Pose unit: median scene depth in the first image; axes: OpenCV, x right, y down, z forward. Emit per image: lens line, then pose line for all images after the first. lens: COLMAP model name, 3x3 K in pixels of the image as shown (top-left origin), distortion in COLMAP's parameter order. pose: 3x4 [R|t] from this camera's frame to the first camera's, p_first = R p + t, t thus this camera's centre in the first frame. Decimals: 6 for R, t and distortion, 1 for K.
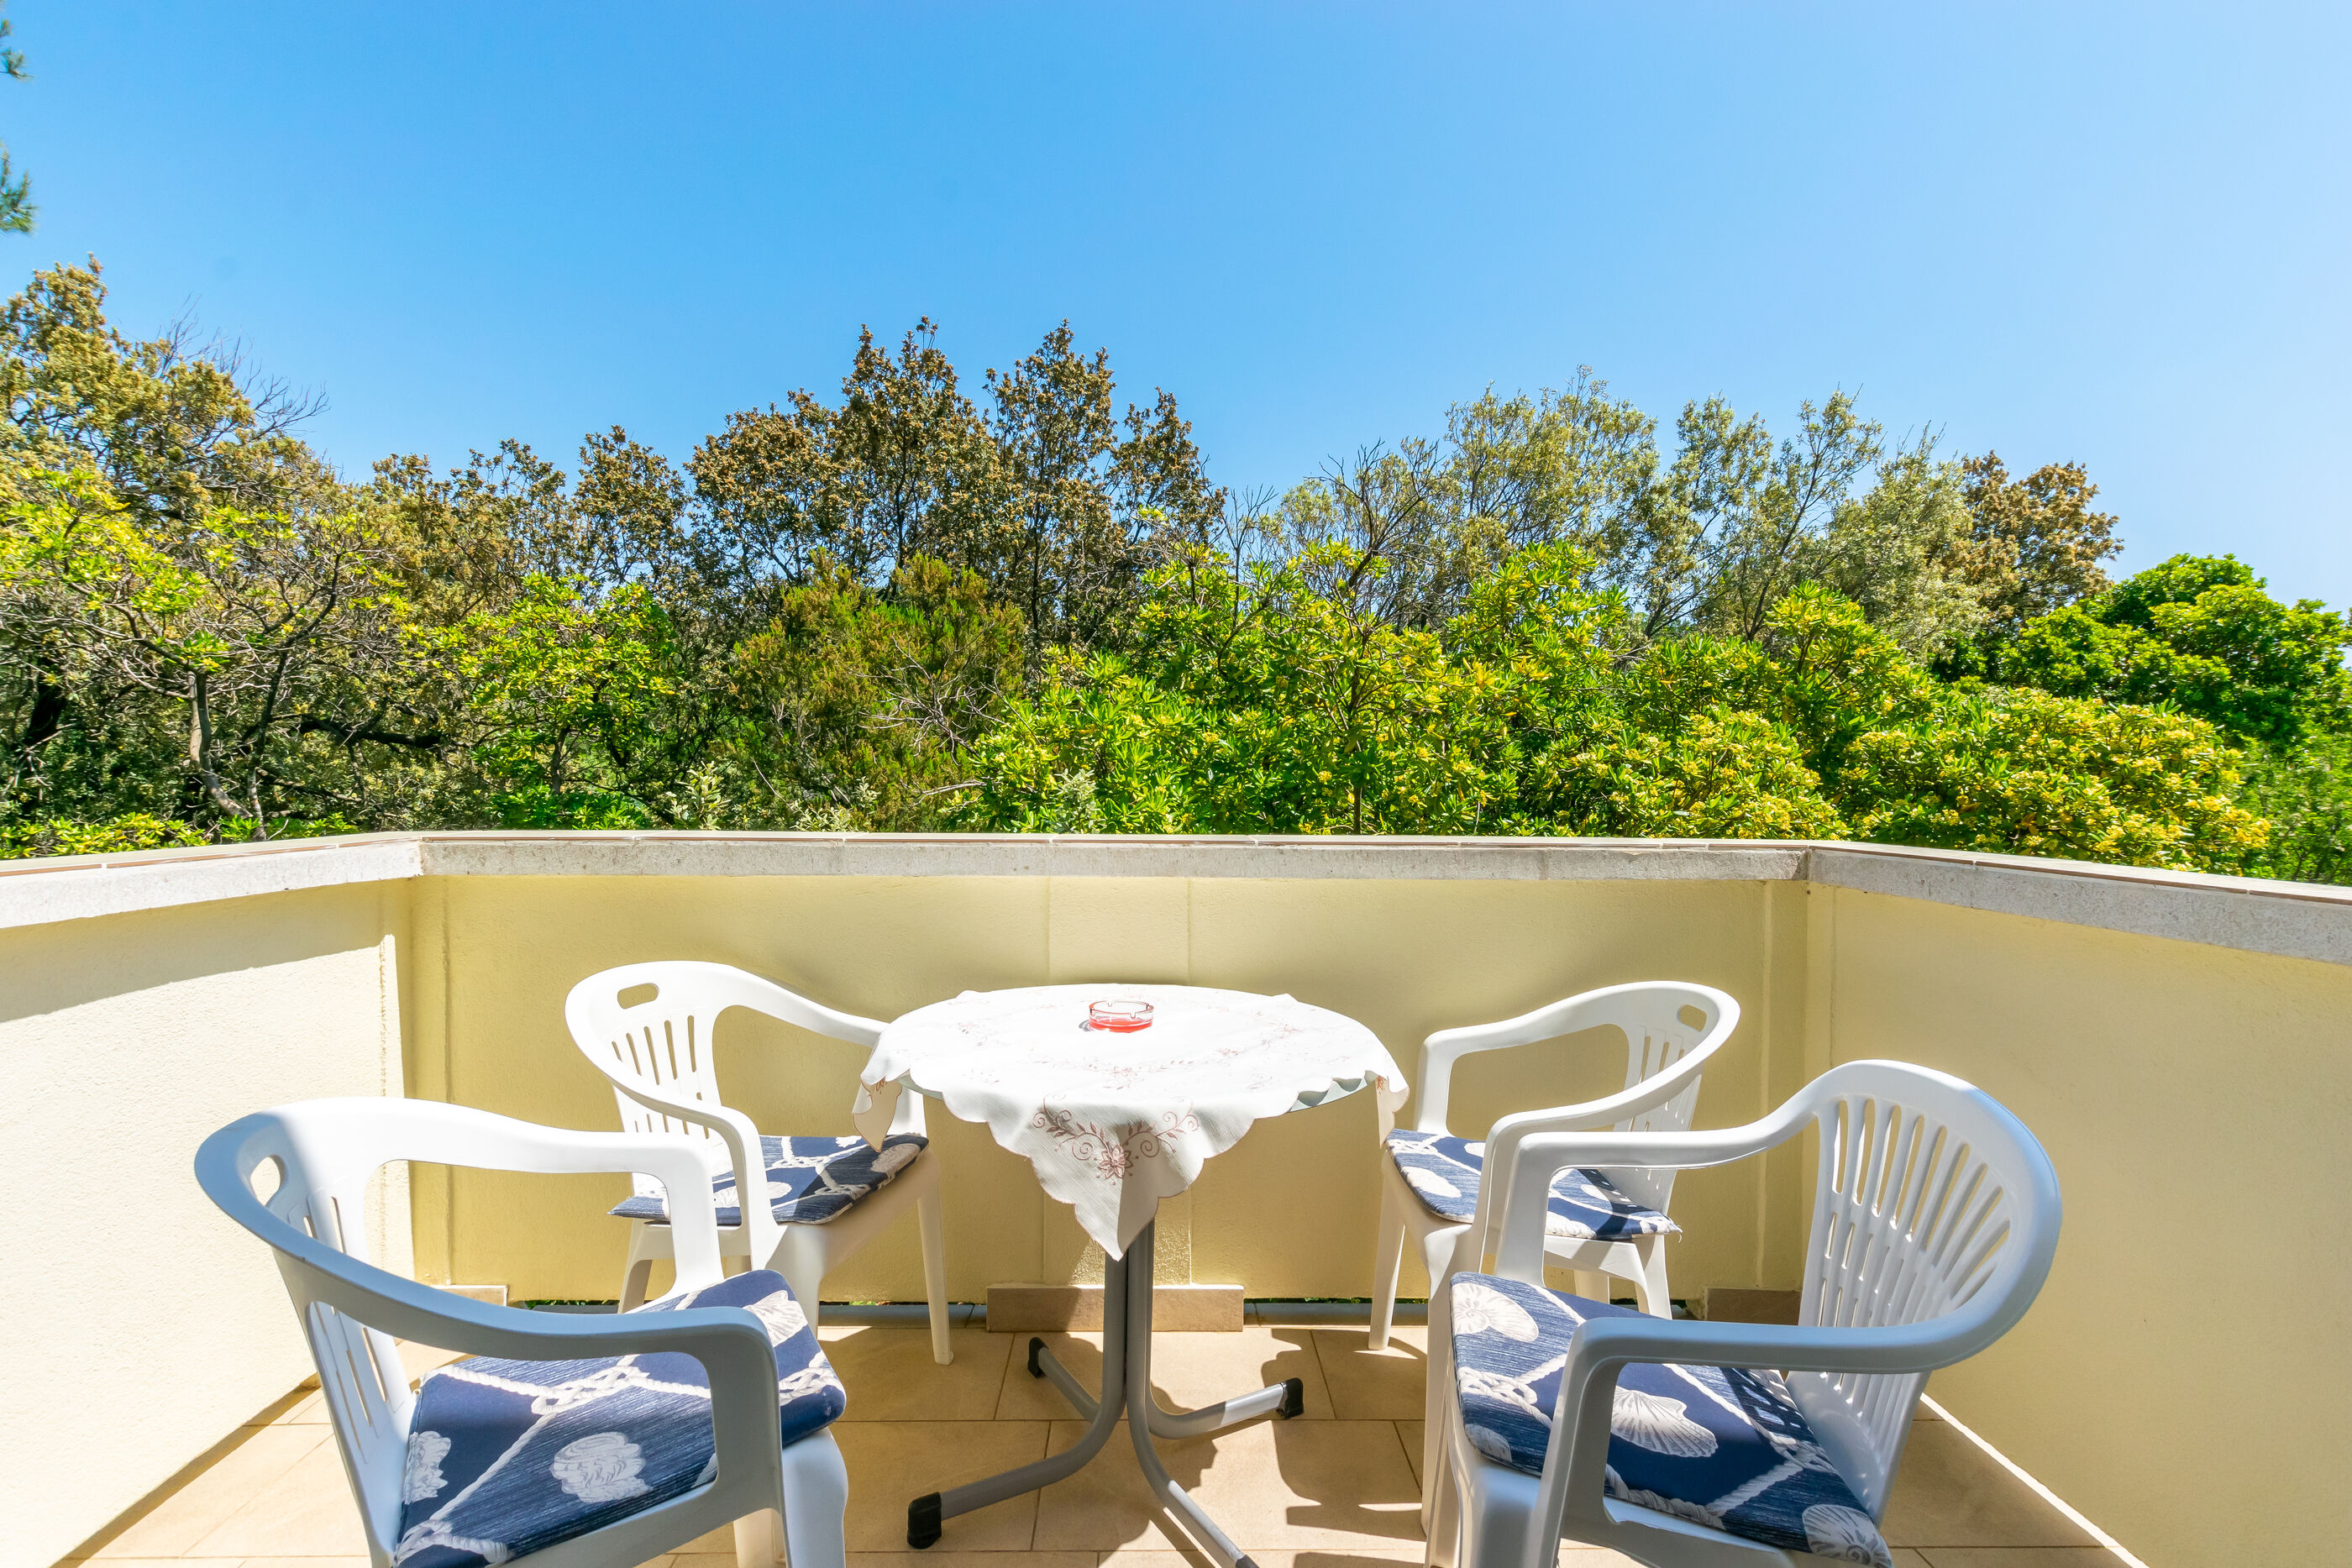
lens RADIAL K [[1055.7, 0, 1136.9], [0, 1055.7, 751.6], [0, 0, 1]] dist [0.000641, -0.000758]
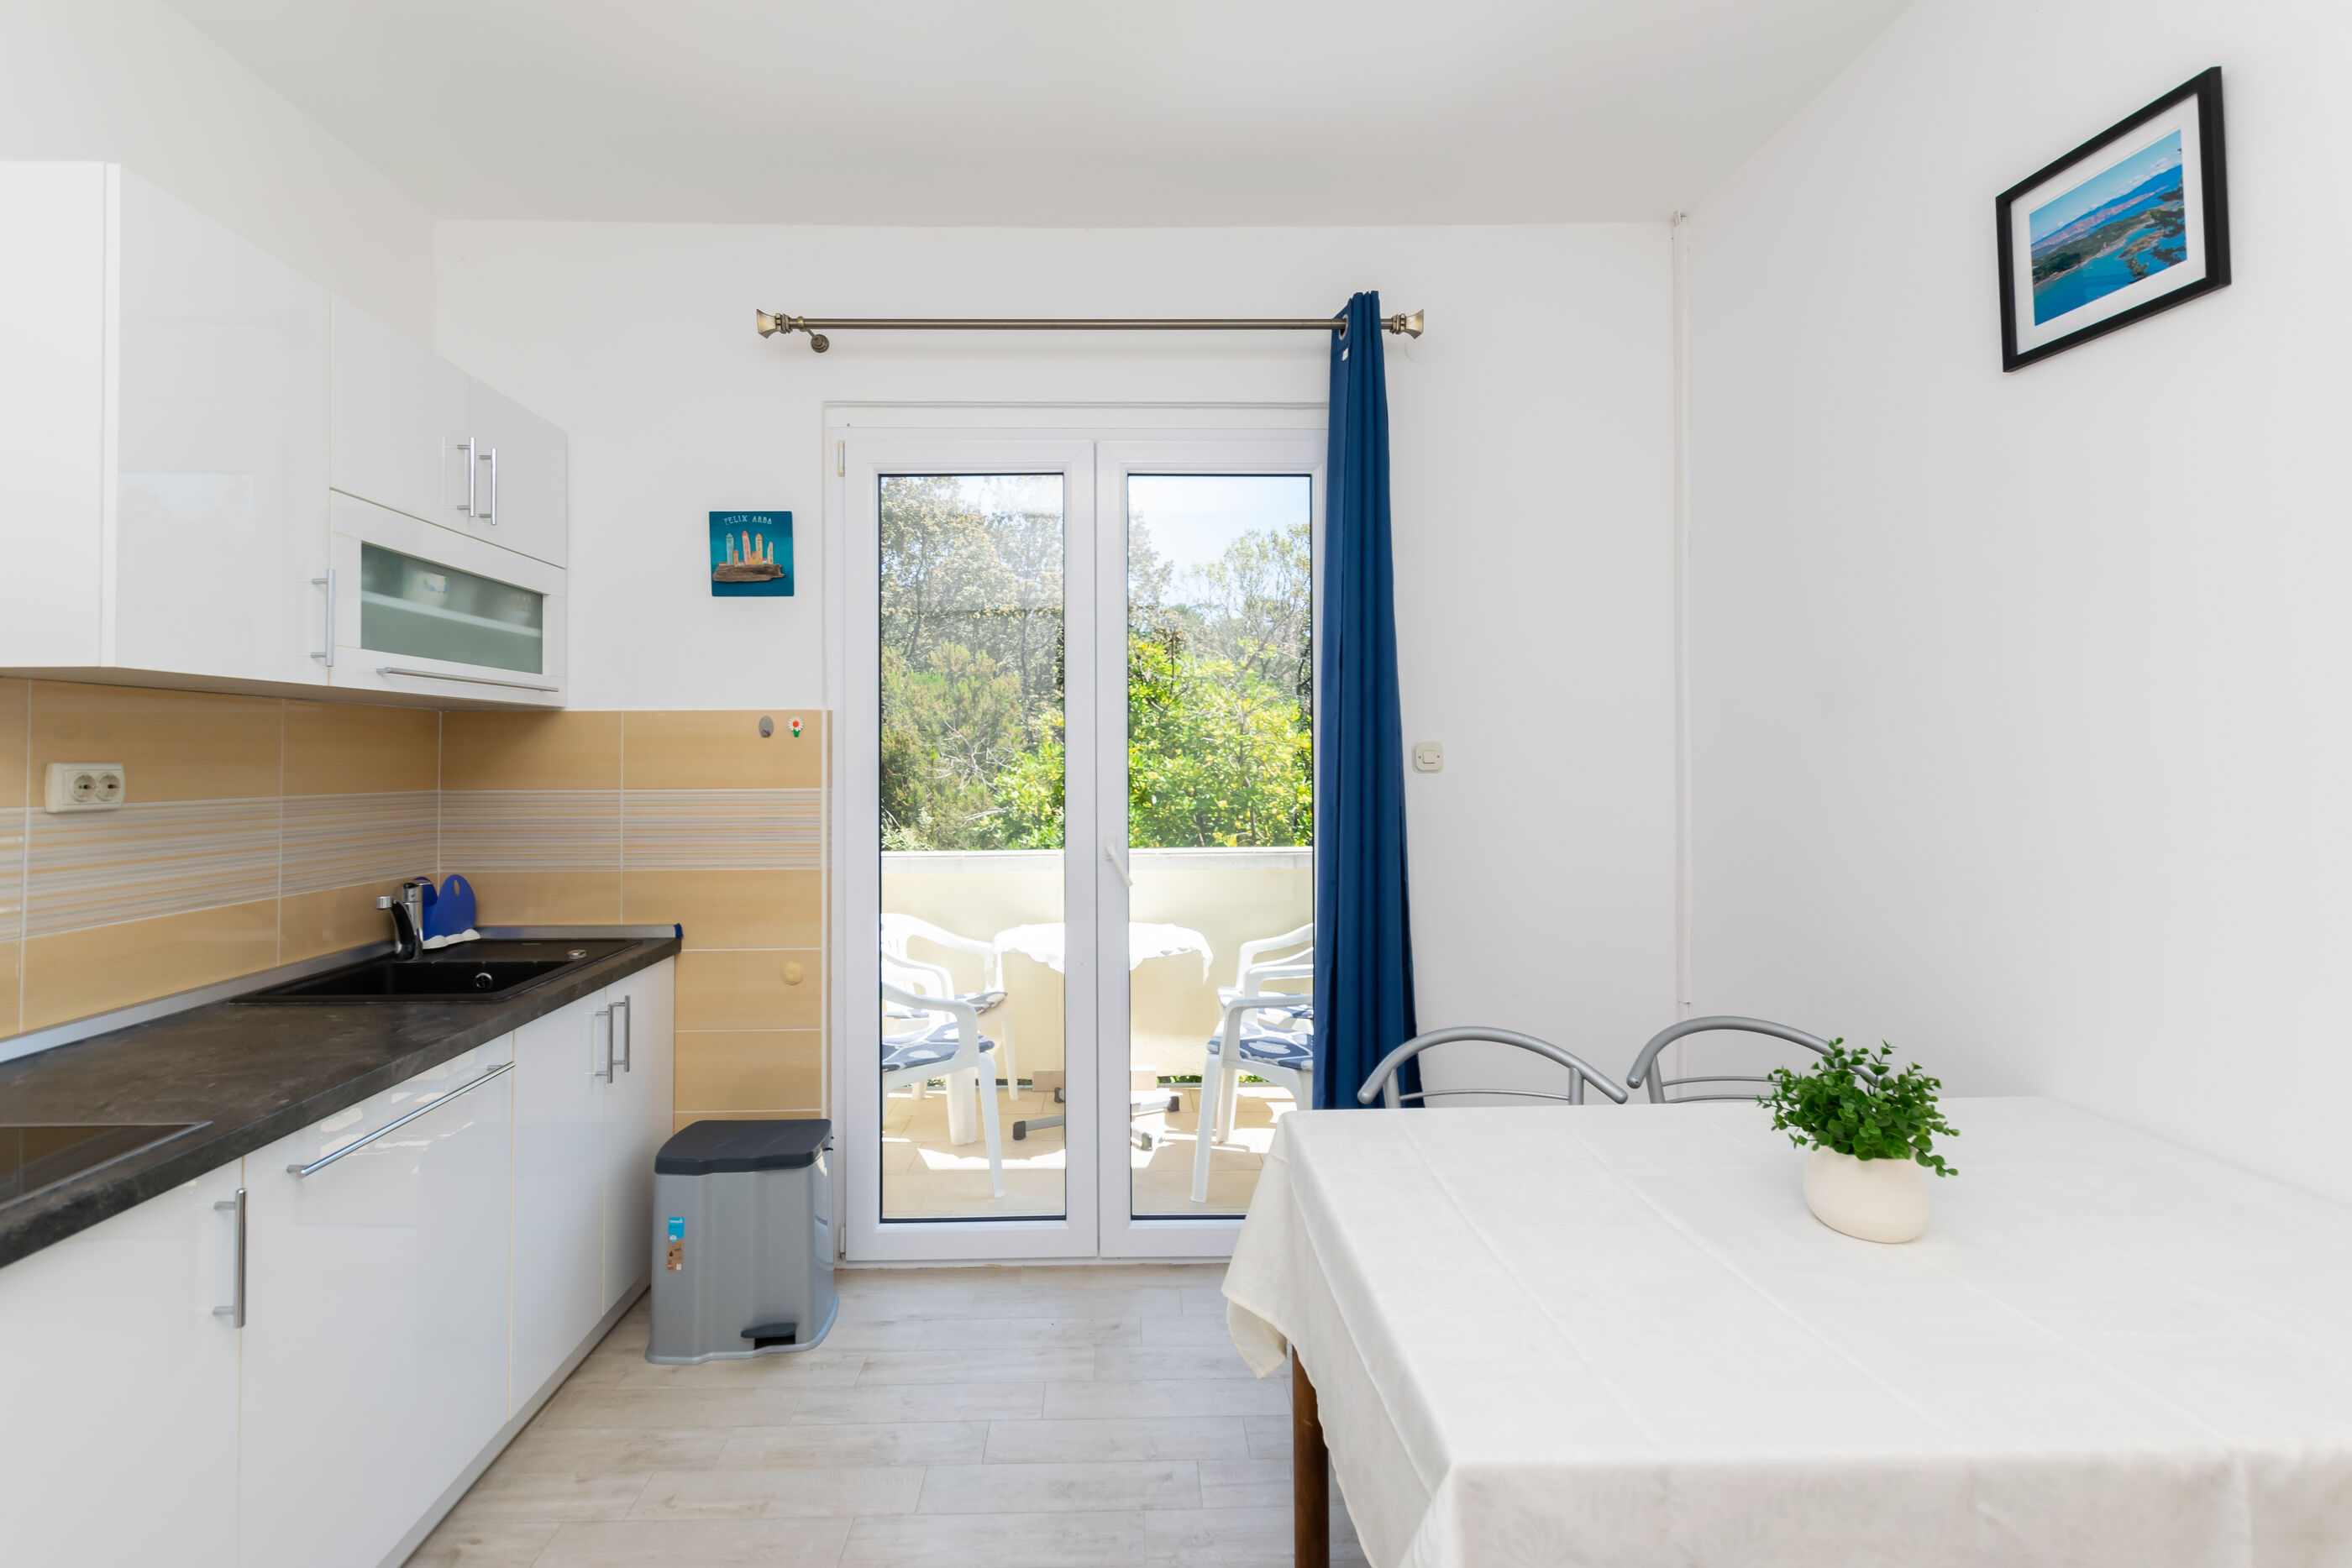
lens RADIAL K [[1055.7, 0, 1136.9], [0, 1055.7, 751.6], [0, 0, 1]] dist [0.000641, -0.000758]
pose [[0.999555, -0.015813, 0.025307, 0.010391], [0.015631, 0.999851, 0.007349, -0.062815], [-0.025419, -0.006951, 0.999653, -0.522379]]
